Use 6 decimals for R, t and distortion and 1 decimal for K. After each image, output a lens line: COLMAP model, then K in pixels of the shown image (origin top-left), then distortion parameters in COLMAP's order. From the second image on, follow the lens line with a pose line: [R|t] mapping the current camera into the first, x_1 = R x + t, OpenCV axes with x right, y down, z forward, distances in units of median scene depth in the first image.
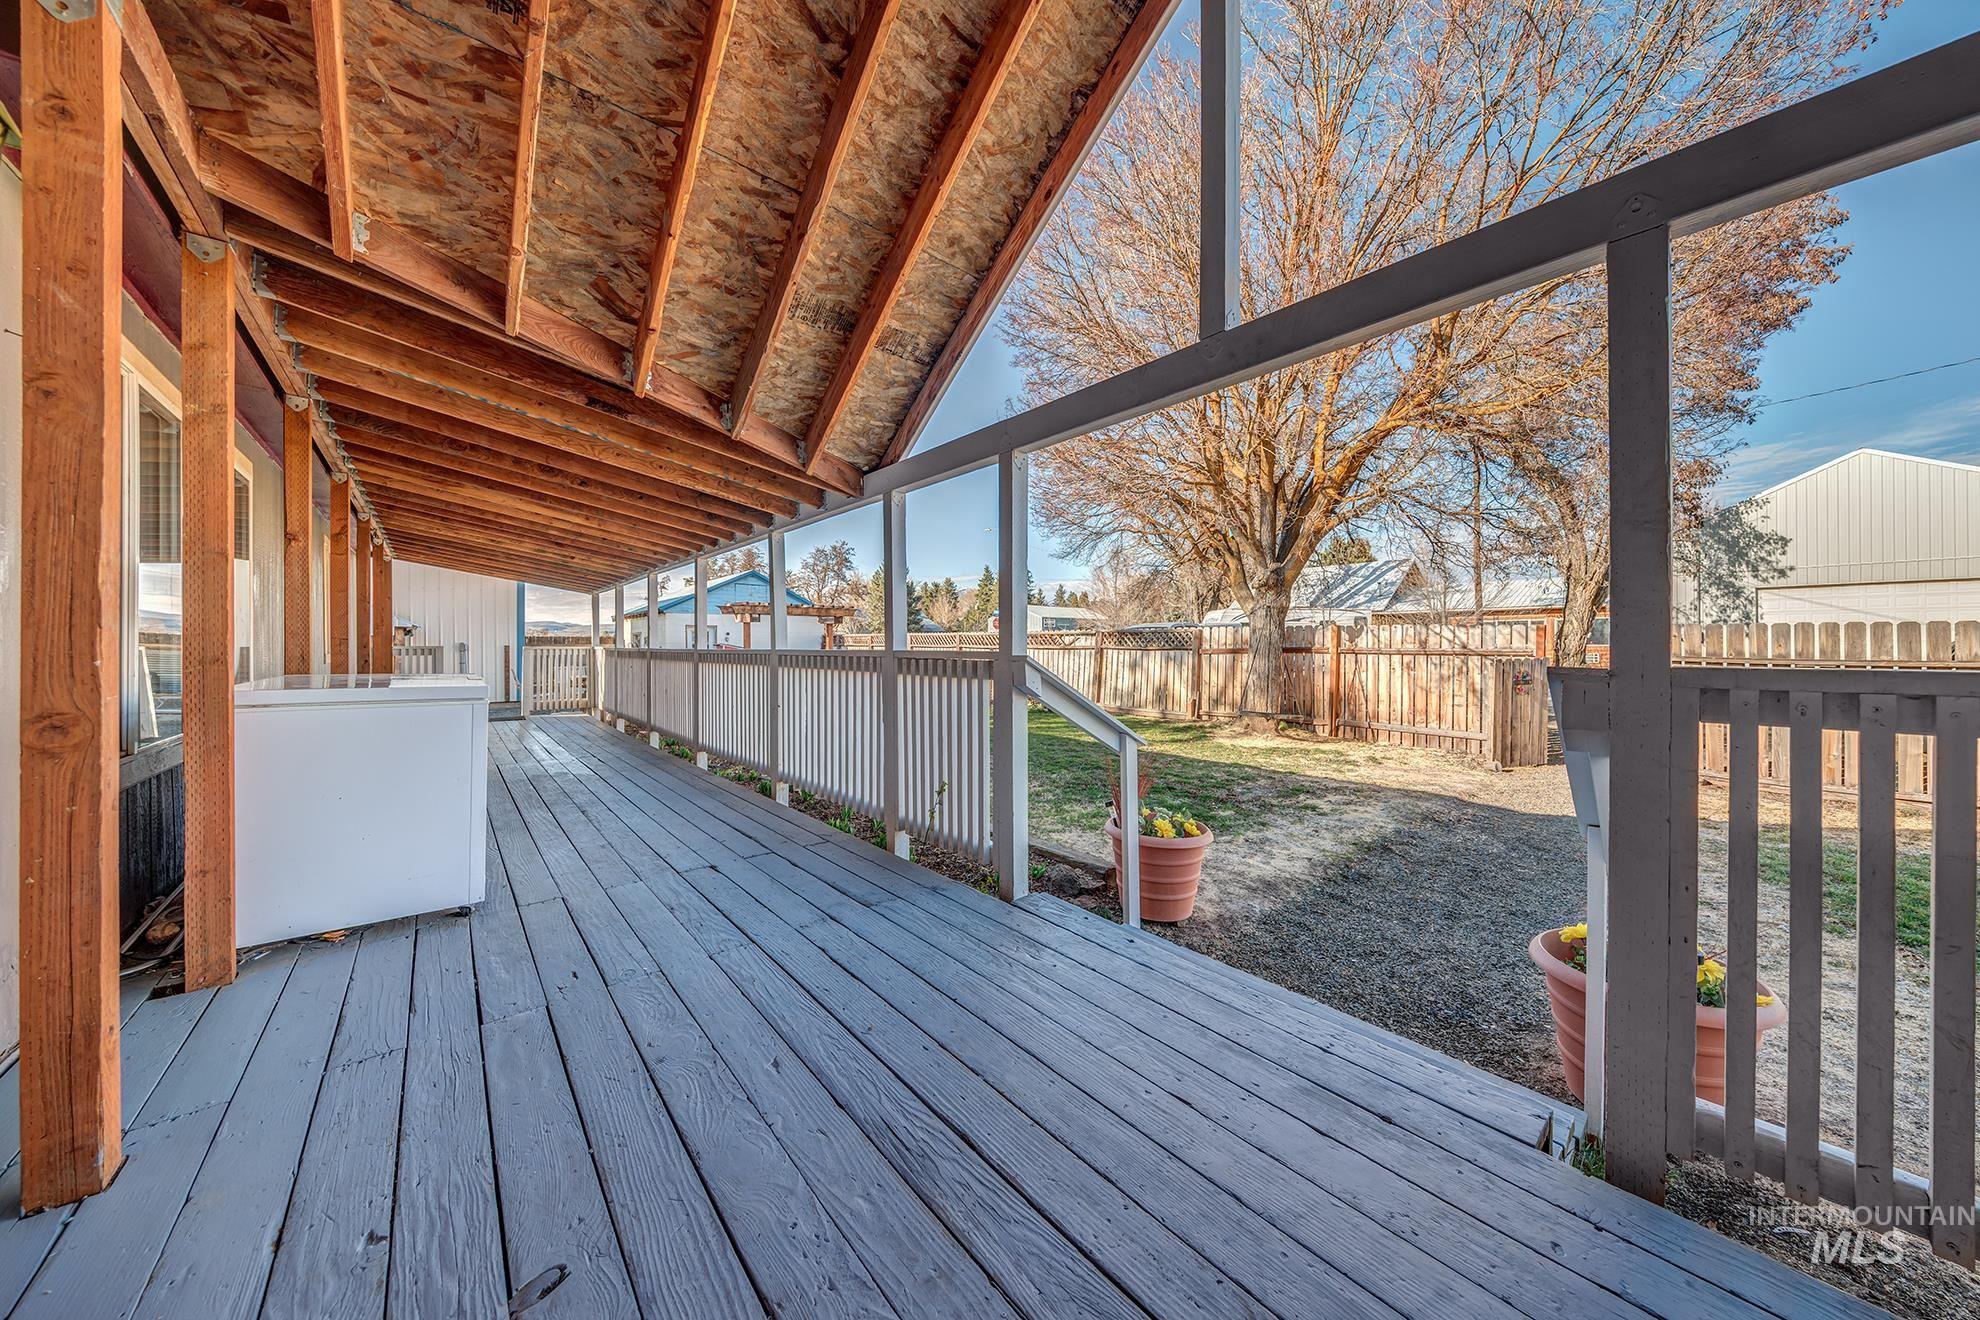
lens RADIAL K [[663.6, 0, 1005.5], [0, 663.6, 650.1], [0, 0, 1]] dist [0.001344, -0.000045]
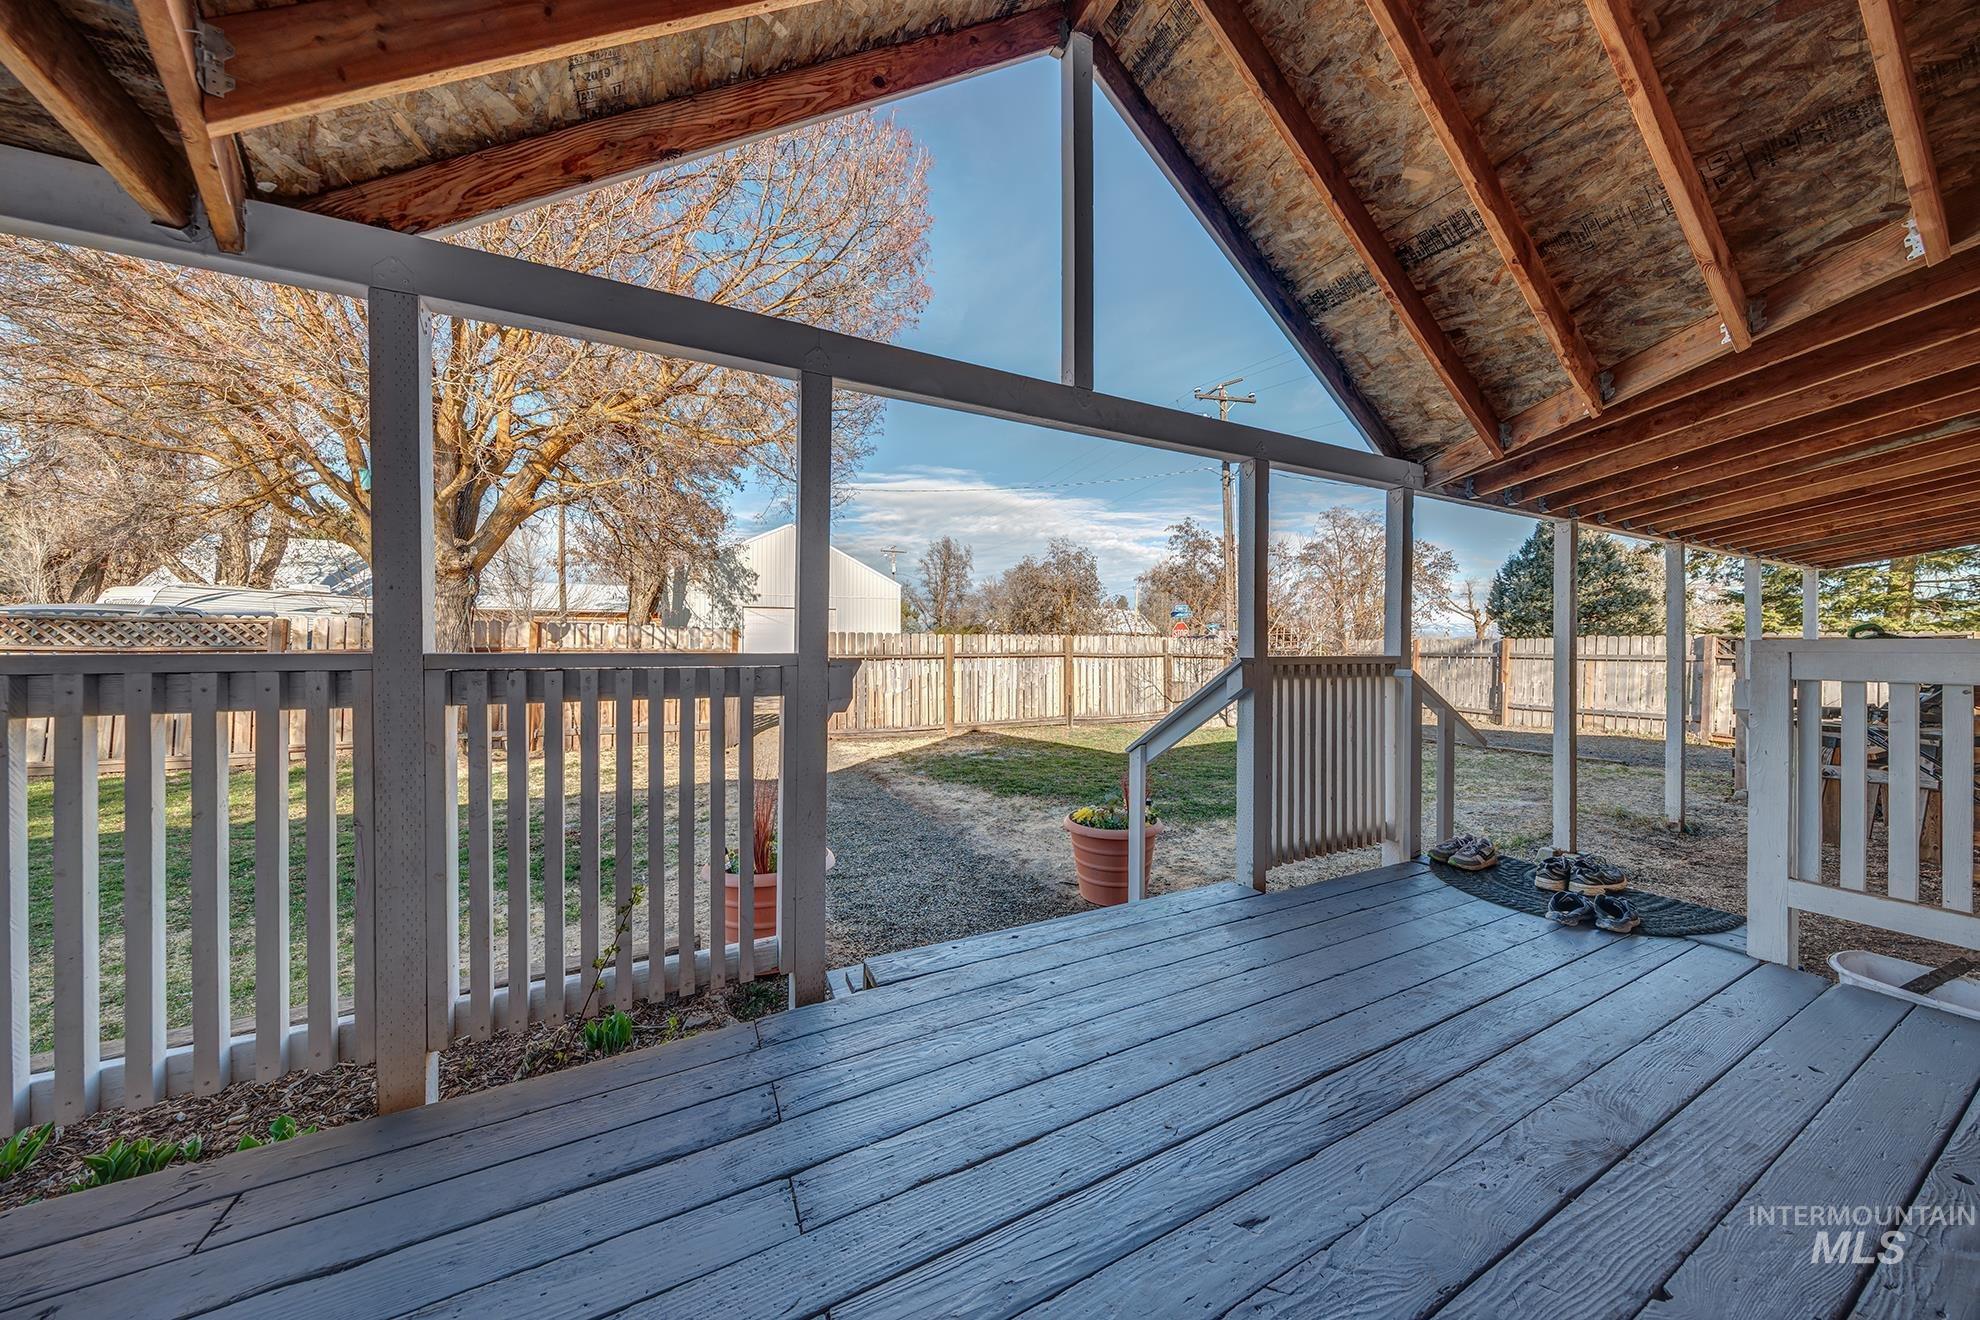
lens RADIAL K [[663.6, 0, 1005.6], [0, 663.6, 647.8], [0, 0, 1]] dist [0.001344, -0.000045]
pose [[0.208437, 0.000198, 0.978036, -0.697556], [0.004295, 0.999990, -0.001118, -0.002577], [-0.978026, 0.004433, 0.208434, 0.695857]]
